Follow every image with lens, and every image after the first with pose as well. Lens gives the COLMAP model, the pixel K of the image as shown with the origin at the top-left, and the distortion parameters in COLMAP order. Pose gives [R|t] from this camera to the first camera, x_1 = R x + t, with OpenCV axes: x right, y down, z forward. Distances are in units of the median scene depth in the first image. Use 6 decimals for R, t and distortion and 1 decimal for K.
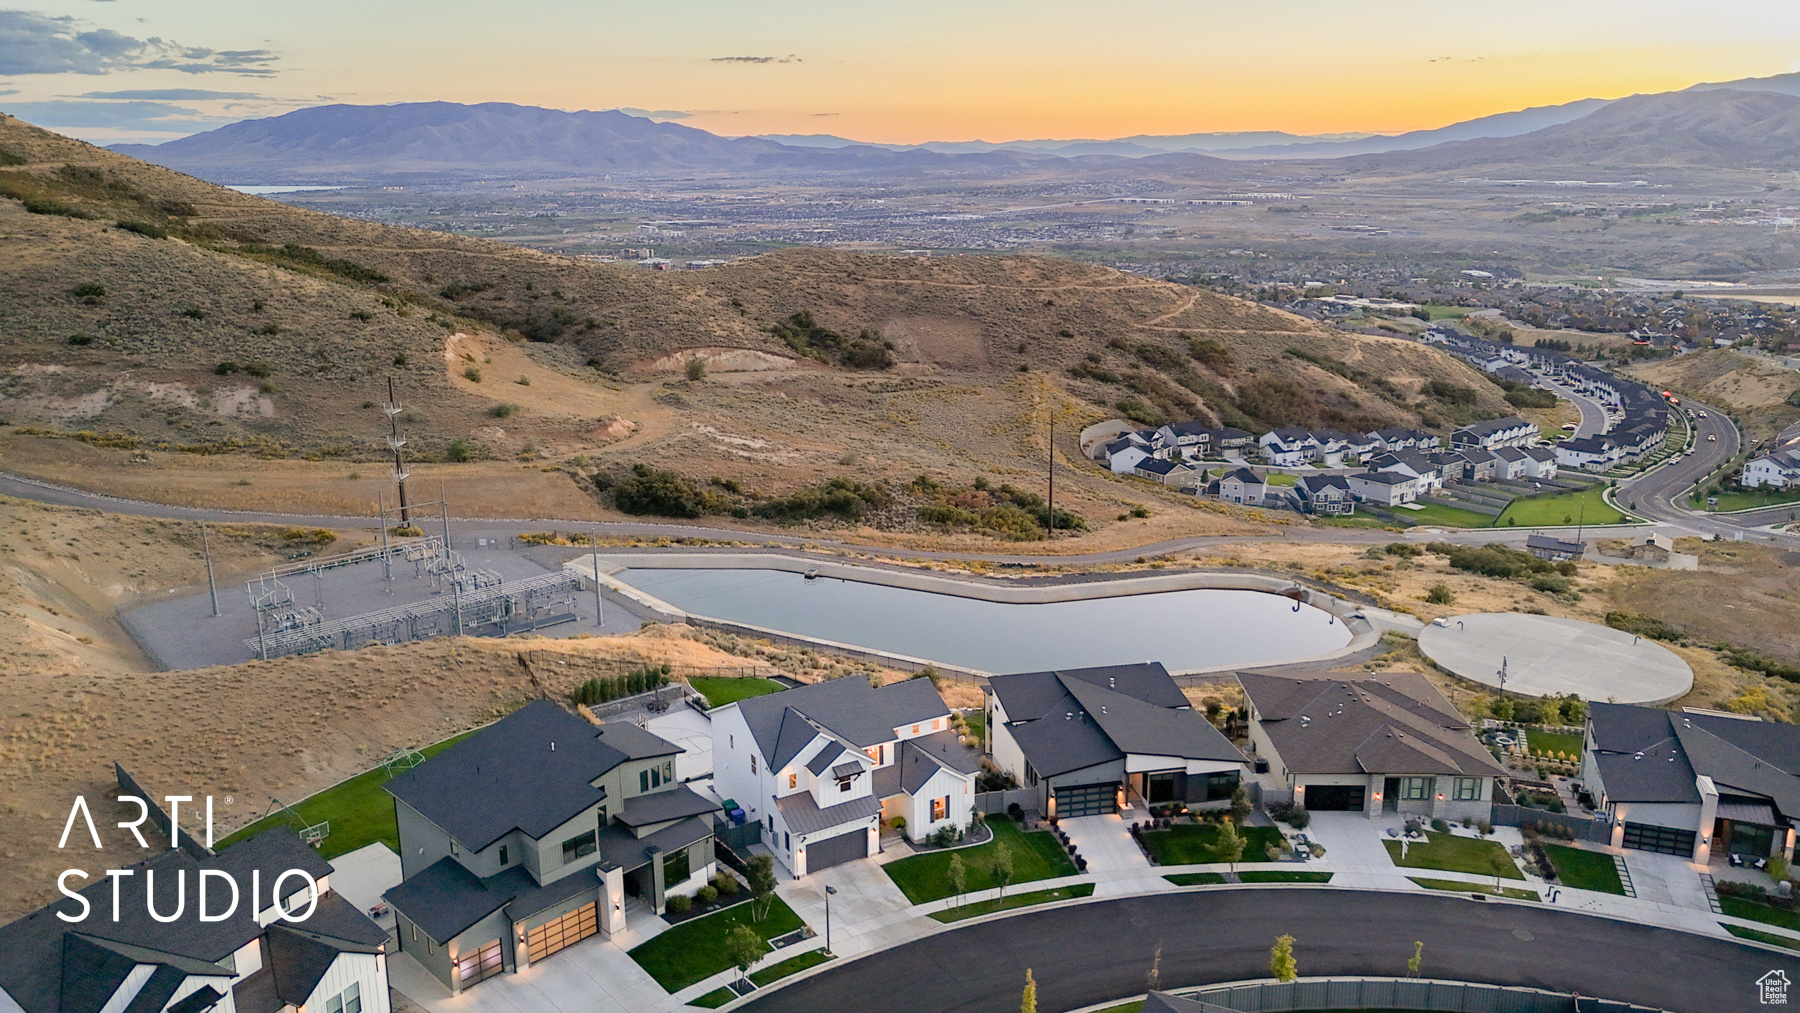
lens RADIAL K [[1321.9, 0, 908.1], [0, 1321.9, 519.7], [0, 0, 1]] dist [0.076362, -0.070878]
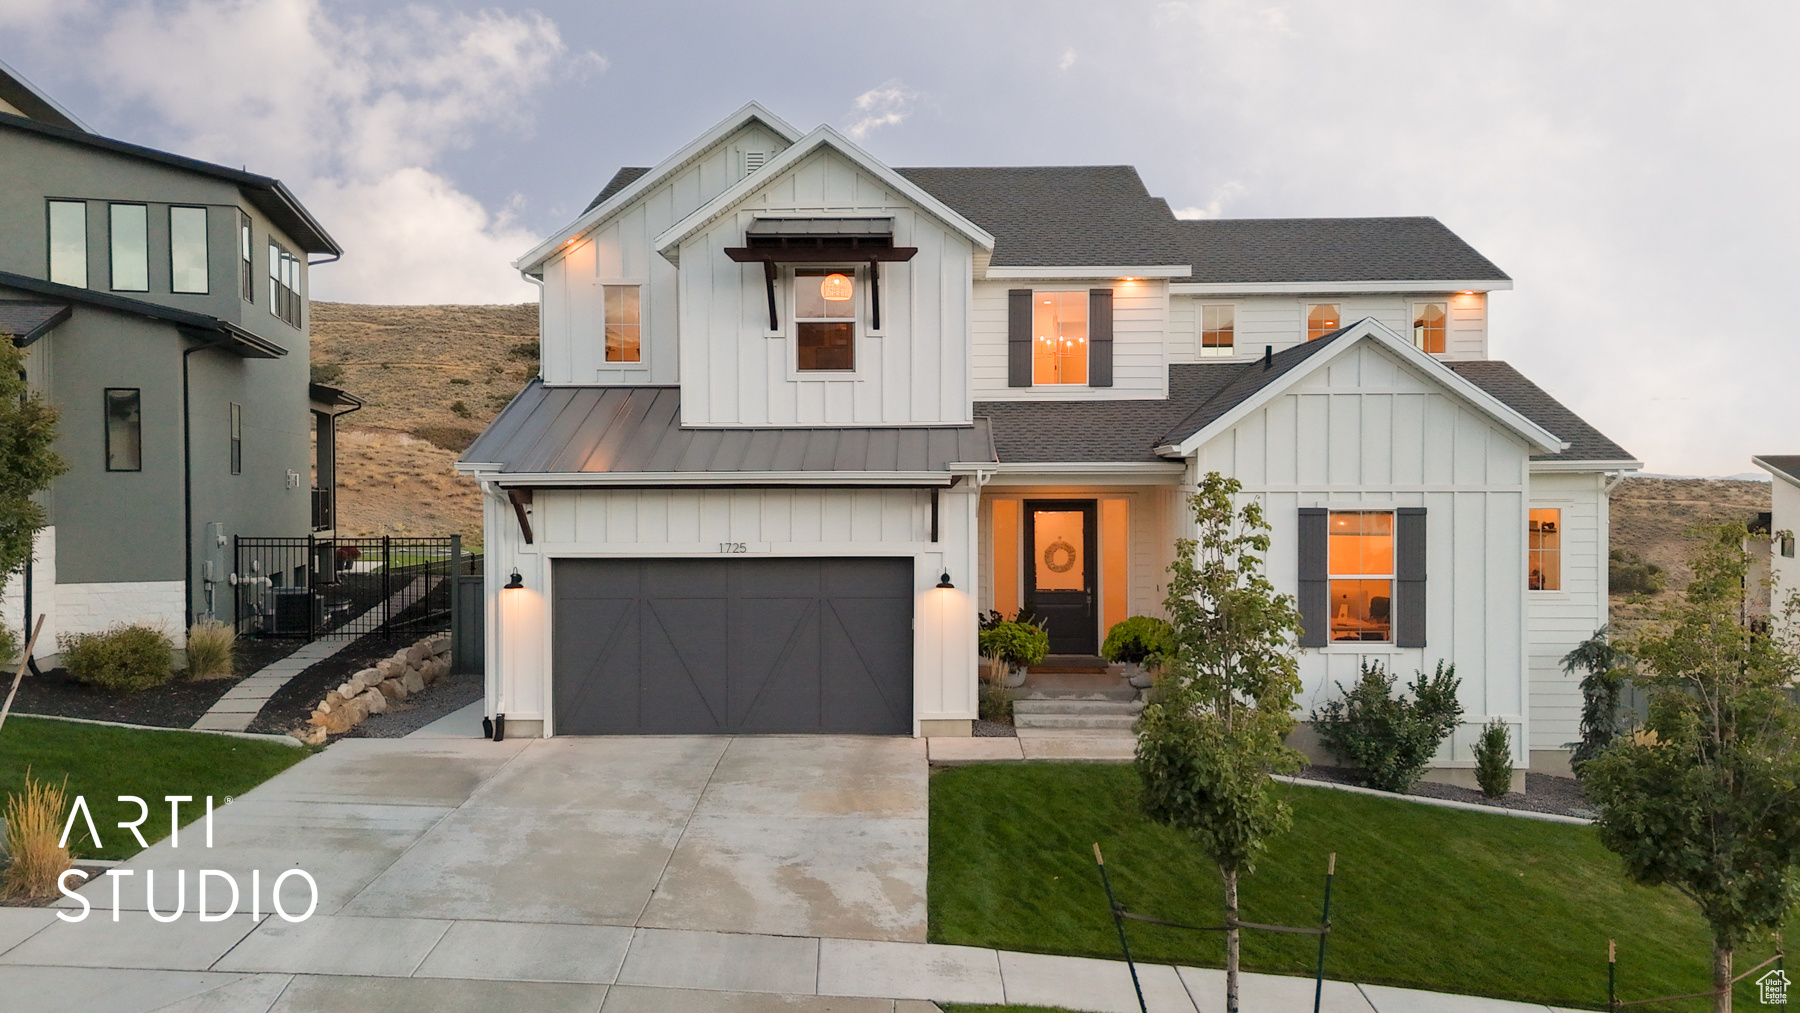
lens RADIAL K [[1321.9, 0, 904.7], [0, 1321.9, 513.3], [0, 0, 1]] dist [0.076362, -0.070878]
pose [[0.857133, 0.015531, -0.514861, 0.017509], [-0.141890, 0.967993, -0.207018, 0.069615], [0.495167, 0.250496, 0.831903, 0.221112]]
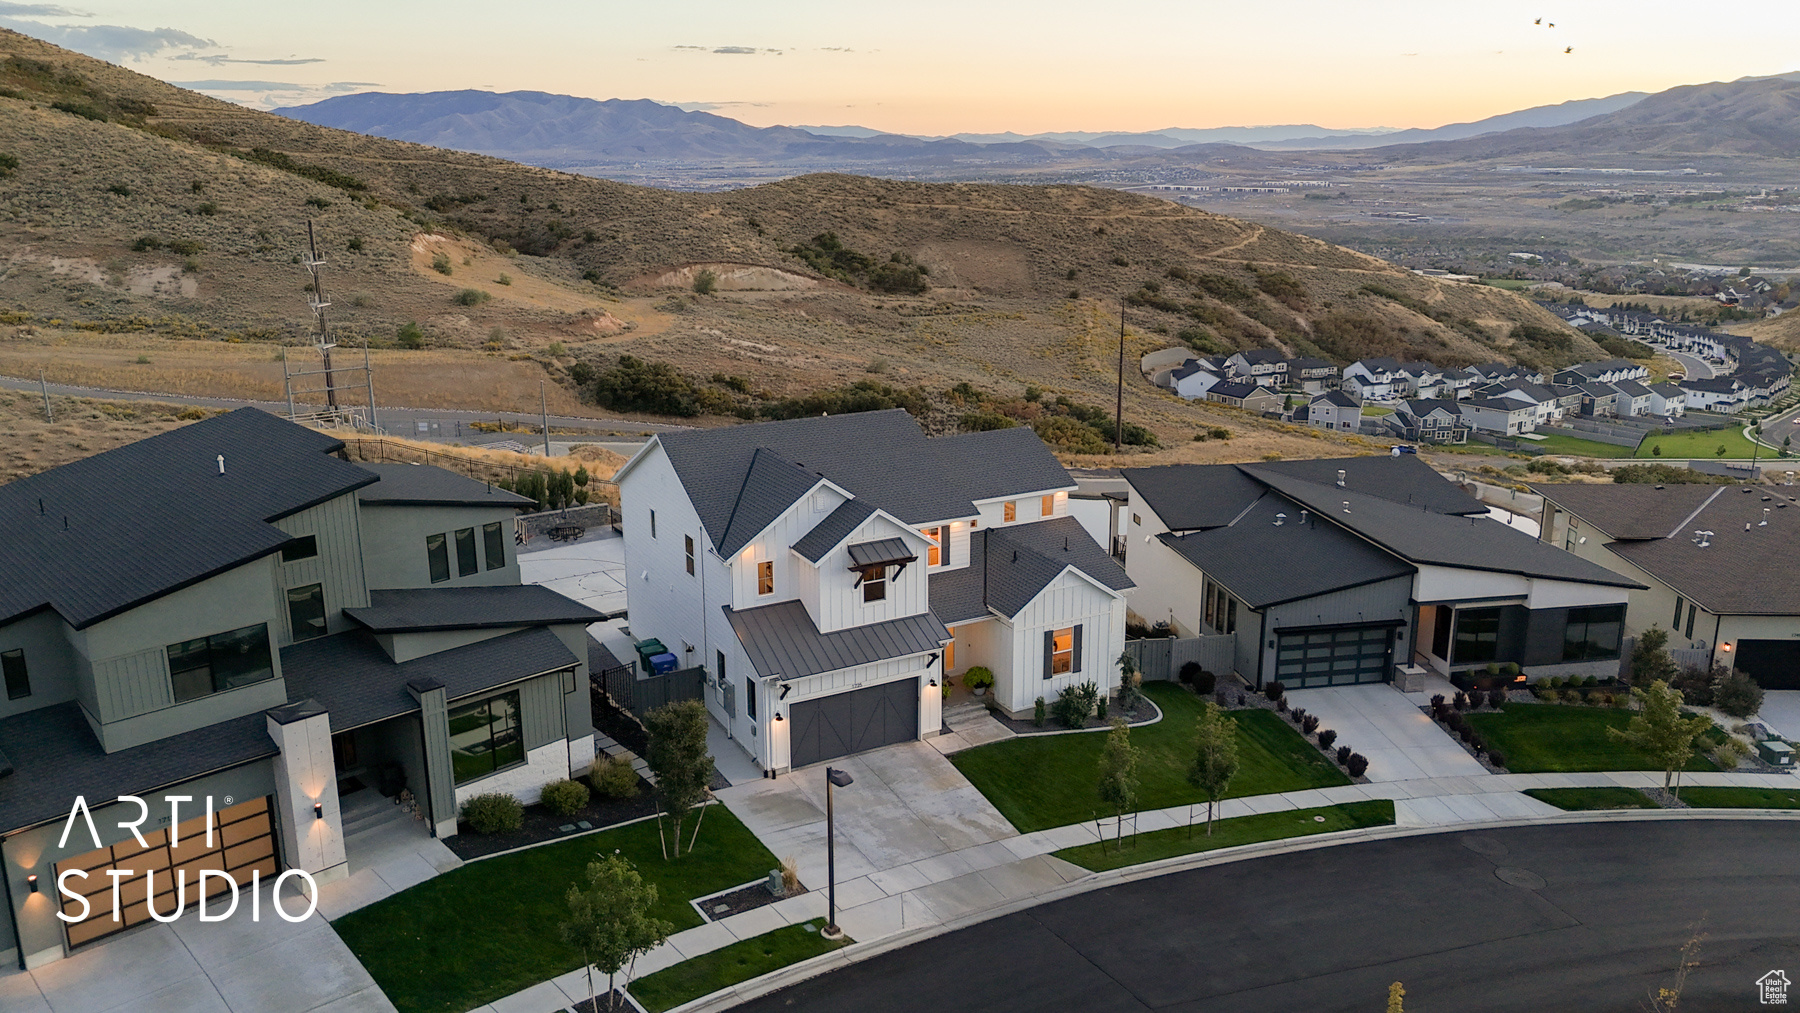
lens RADIAL K [[1321.9, 0, 906.7], [0, 1321.9, 519.5], [0, 0, 1]] dist [0.076362, -0.070878]
pose [[0.999737, 0.009778, -0.020749, -0.006744], [-0.009688, 0.999943, 0.004460, 0.045277], [0.020791, -0.004257, 0.999775, 0.136176]]
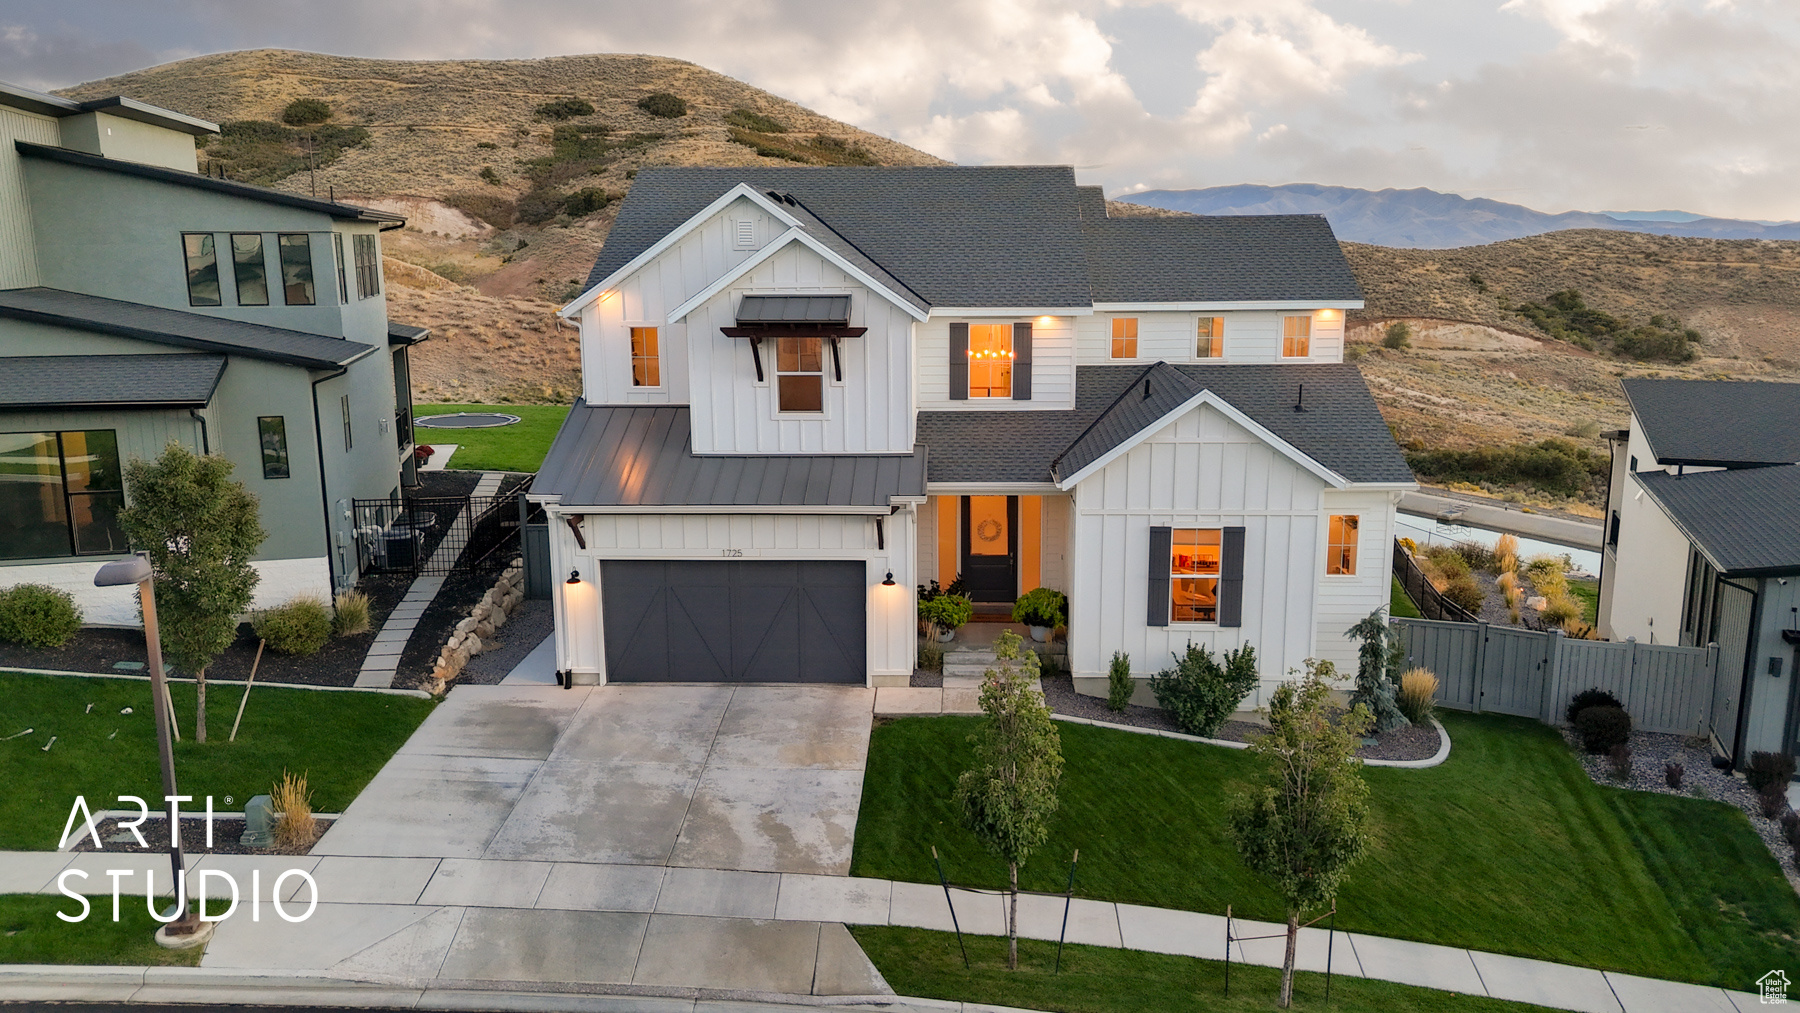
lens RADIAL K [[1321.9, 0, 903.4], [0, 1321.9, 514.4], [0, 0, 1]] dist [0.076362, -0.070878]
pose [[0.842131, 0.111441, -0.527633, 0.029117], [-0.144474, 0.989272, -0.021645, 0.059675], [0.519561, 0.094457, 0.849196, 0.206672]]
